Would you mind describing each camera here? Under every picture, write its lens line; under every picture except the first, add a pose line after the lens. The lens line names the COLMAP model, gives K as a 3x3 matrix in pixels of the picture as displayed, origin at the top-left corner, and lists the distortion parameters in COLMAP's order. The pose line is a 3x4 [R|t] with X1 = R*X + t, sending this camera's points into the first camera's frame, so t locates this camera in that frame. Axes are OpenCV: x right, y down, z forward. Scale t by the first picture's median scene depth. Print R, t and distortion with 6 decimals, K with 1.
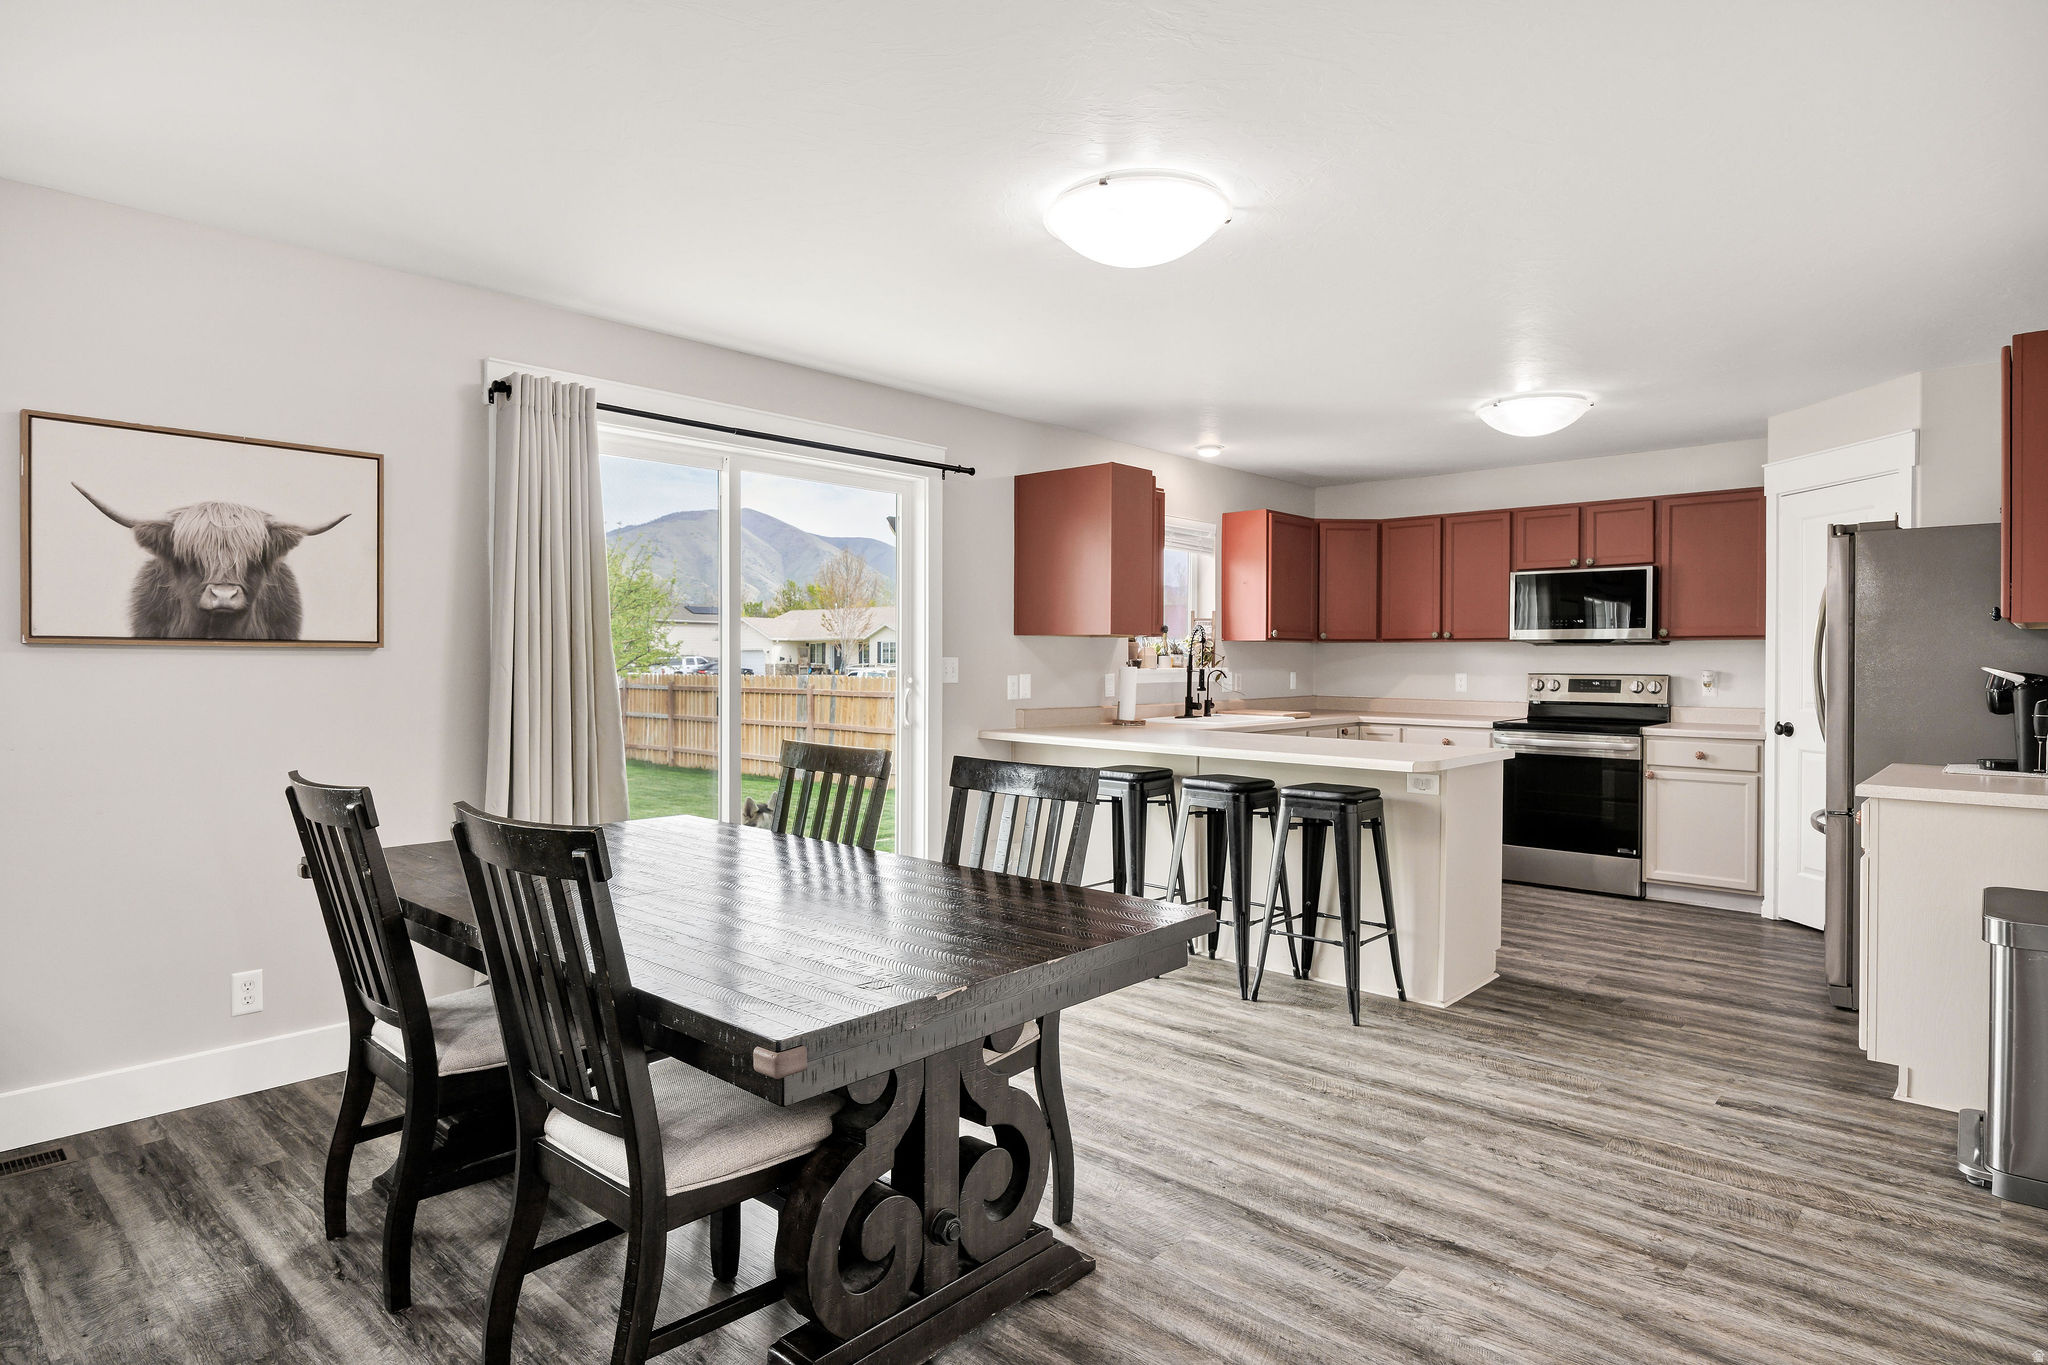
lens RADIAL K [[1132.3, 0, 987.6], [0, 1132.3, 671.2], [0, 0, 1]] dist [-0.020900, 0.001948]
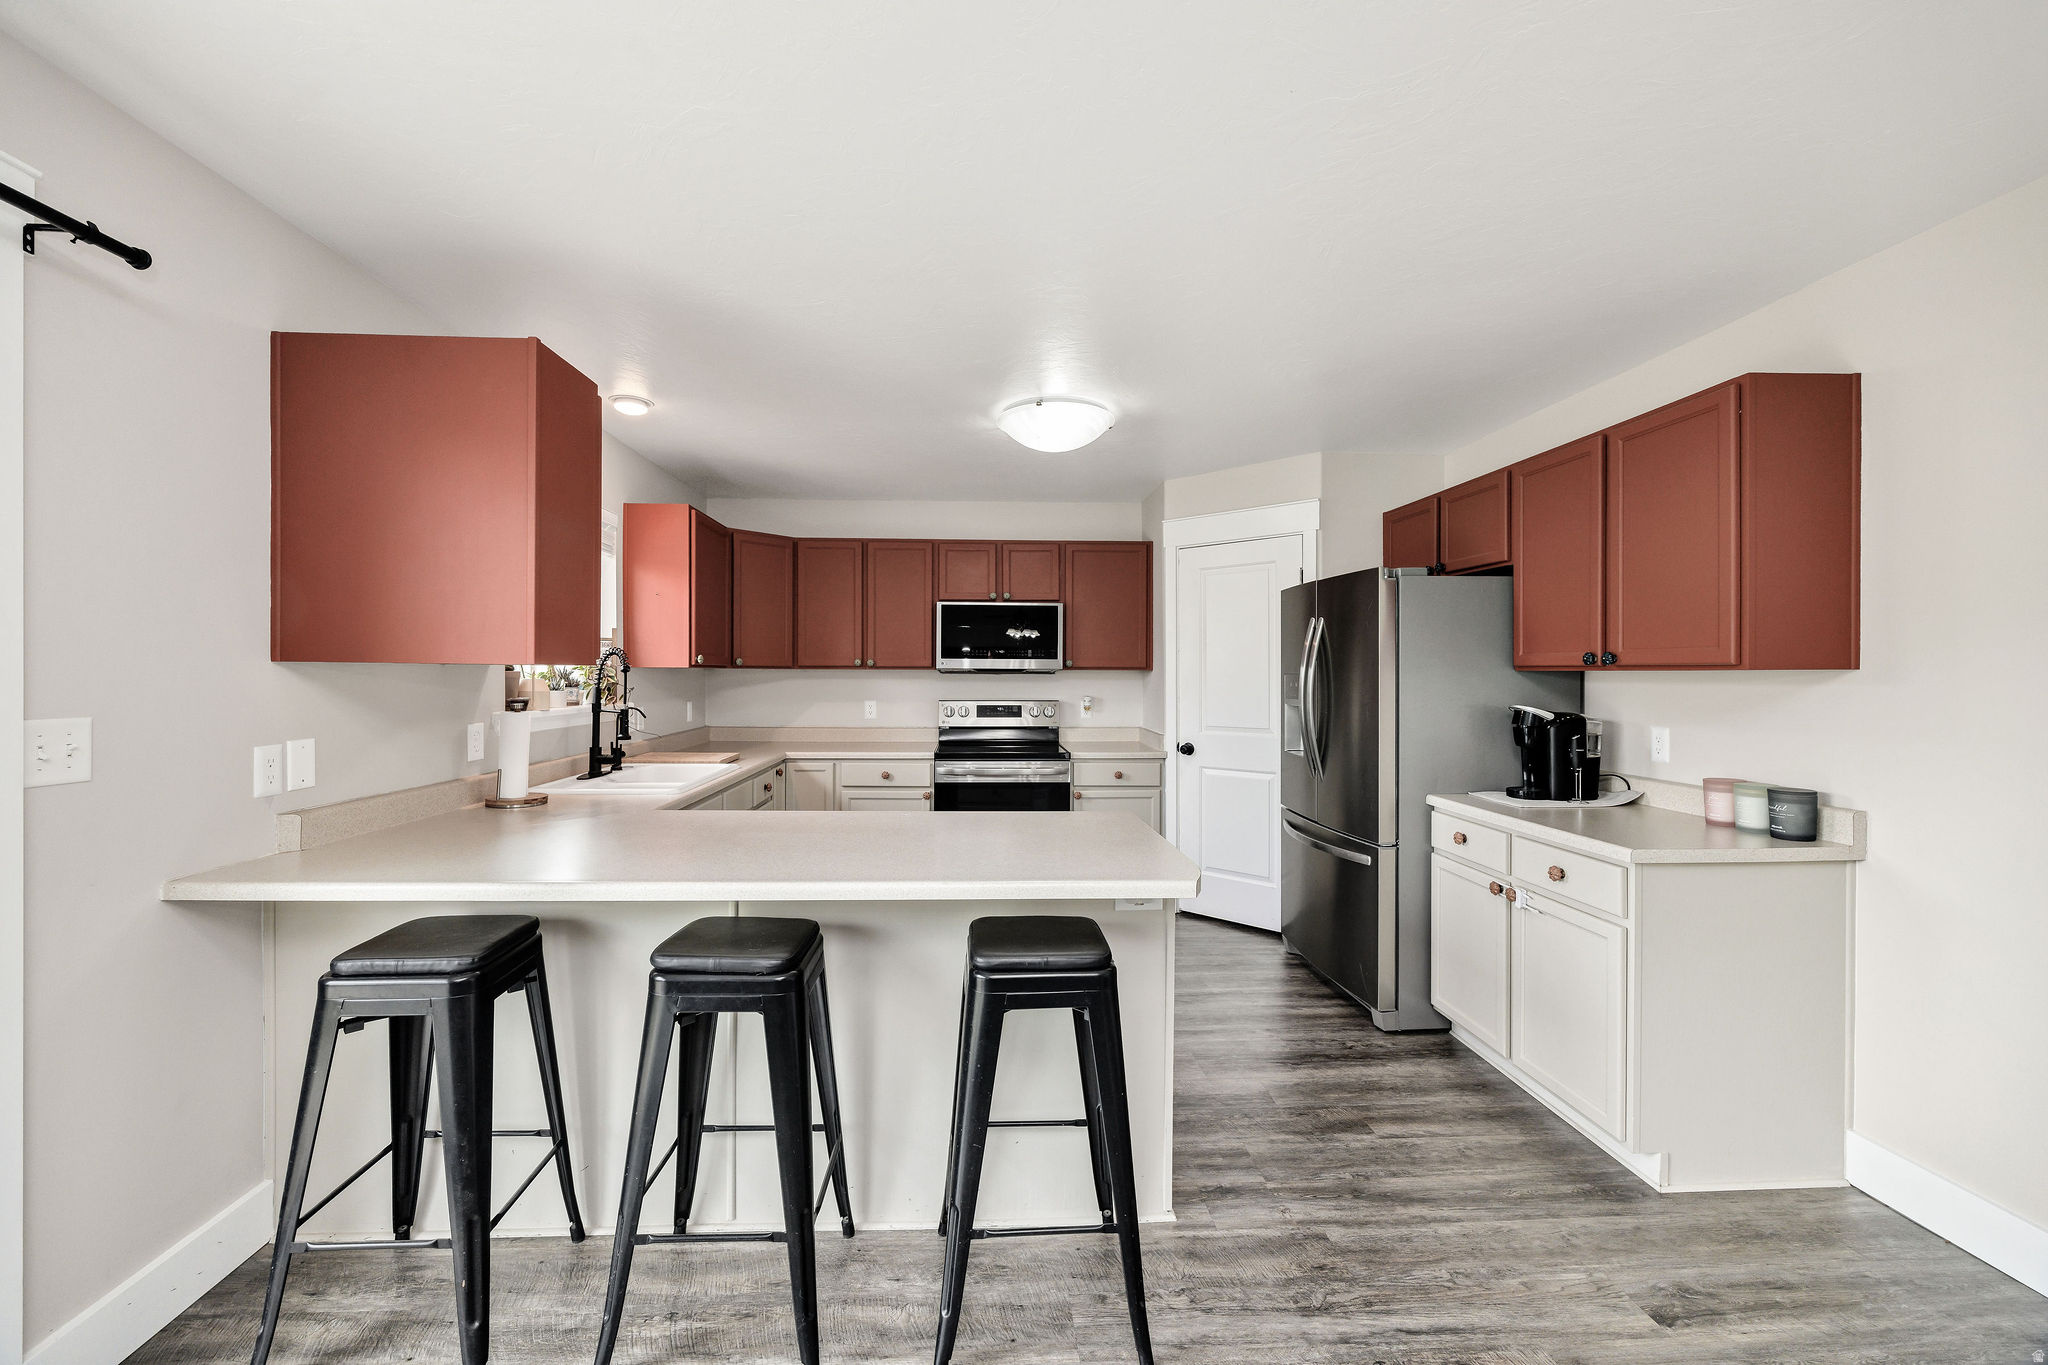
lens RADIAL K [[787.5, 0, 1018.6], [0, 787.5, 675.6], [0, 0, 1]] dist [-0.004149, -0.000269]
pose [[0.680066, -0.003970, 0.733140, -0.005243], [0.007569, 0.999970, -0.001607, -0.023553], [-0.733112, 0.006642, 0.680075, 0.551027]]
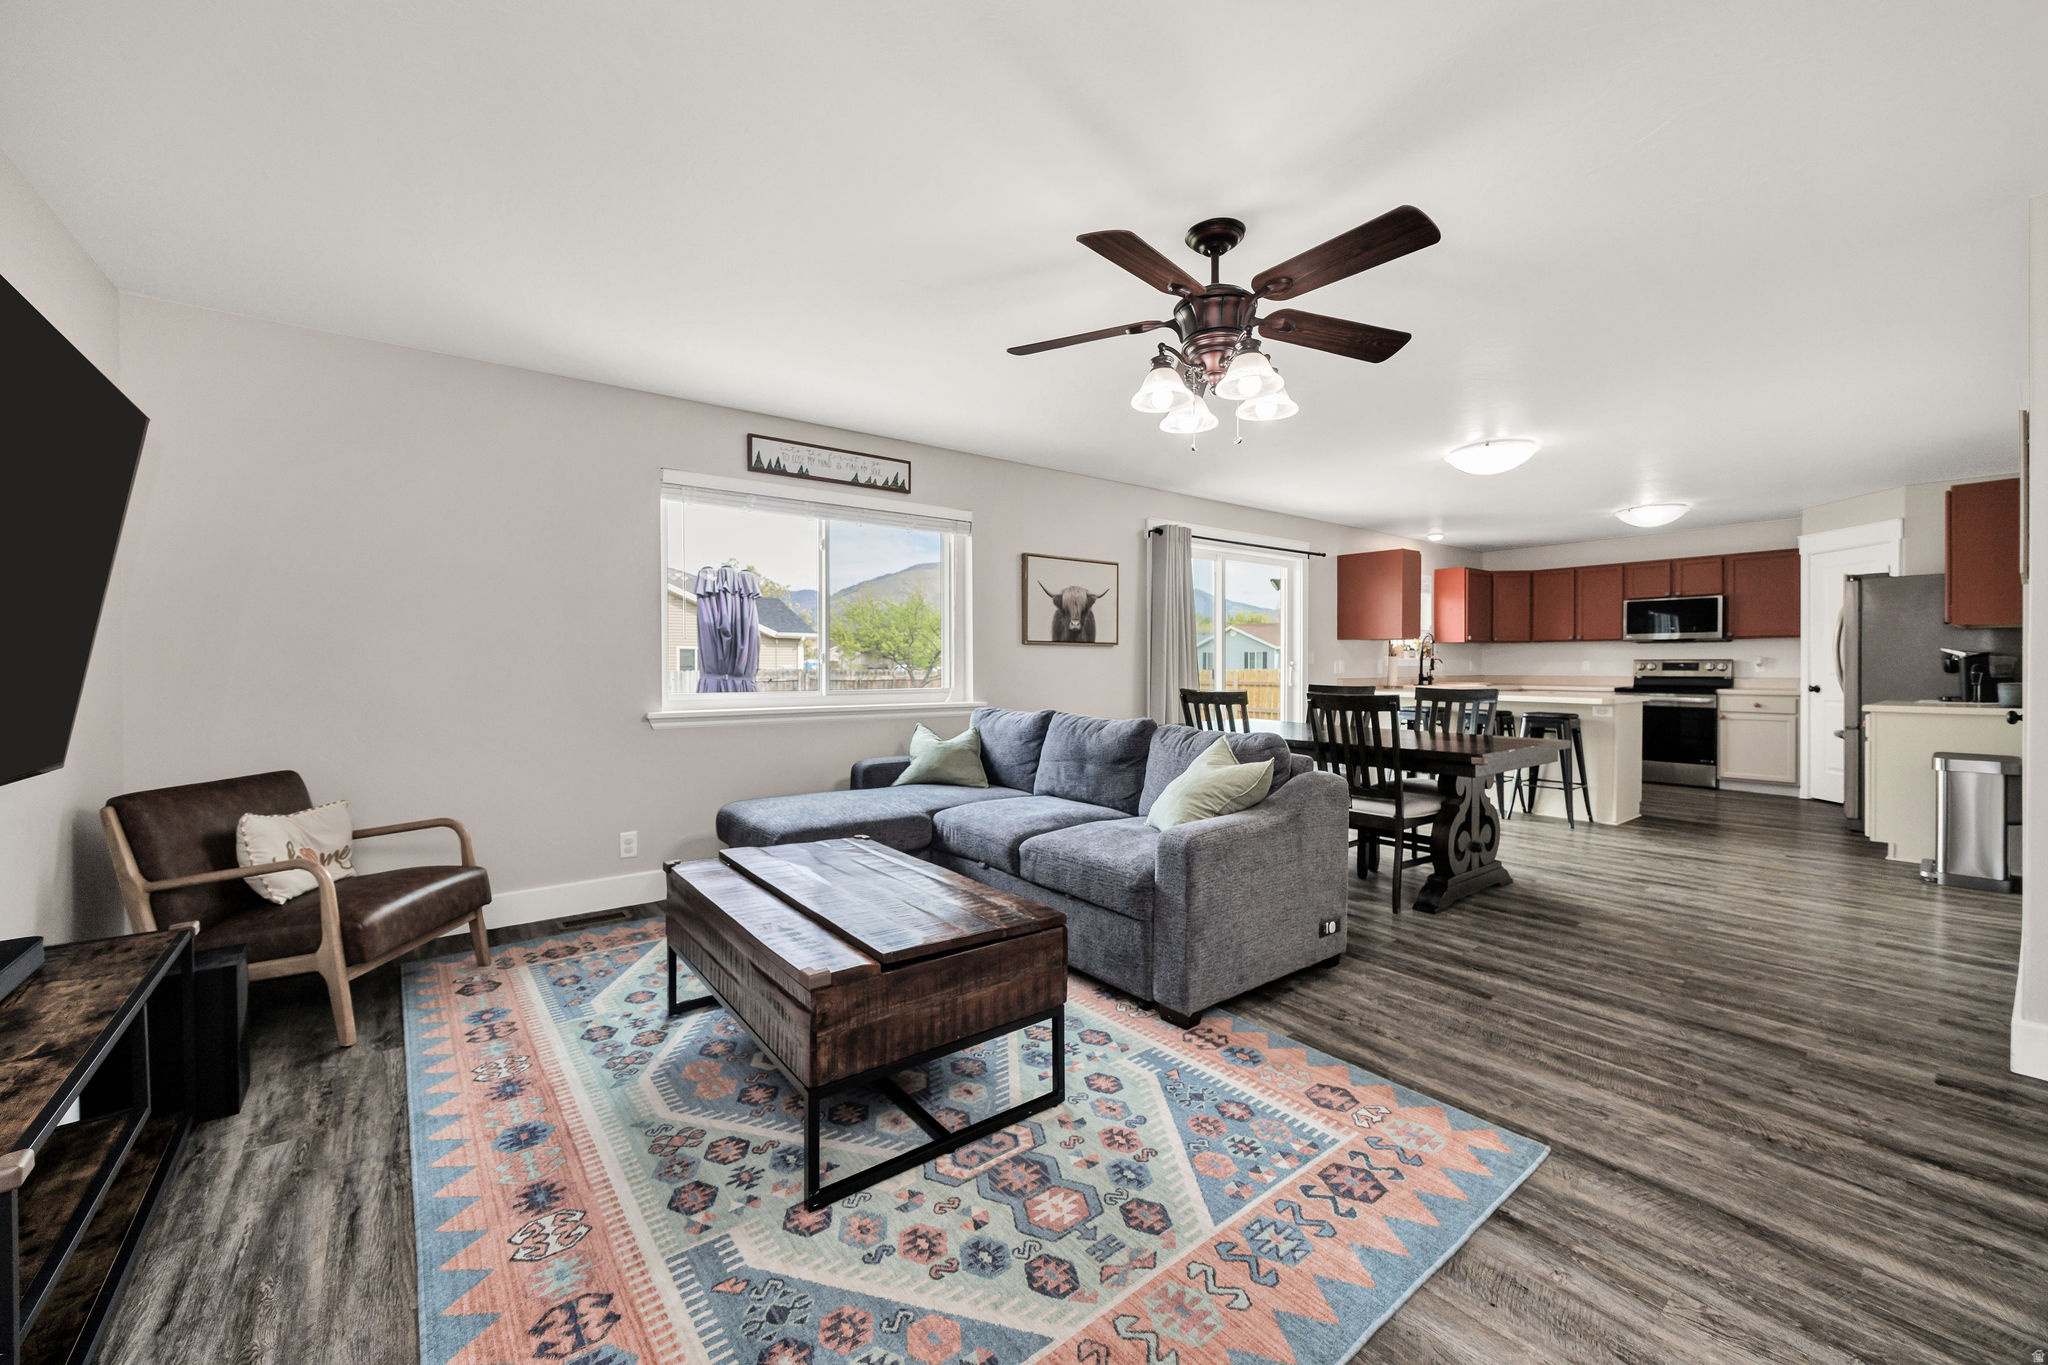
lens RADIAL K [[787.5, 0, 999.4], [0, 787.5, 670.0], [0, 0, 1]] dist [-0.004149, -0.000269]
pose [[0.984715, -0.003167, -0.174143, -0.309444], [0.002990, 0.999995, -0.001276, 0.019161], [0.174146, 0.000736, 0.984719, -0.401302]]
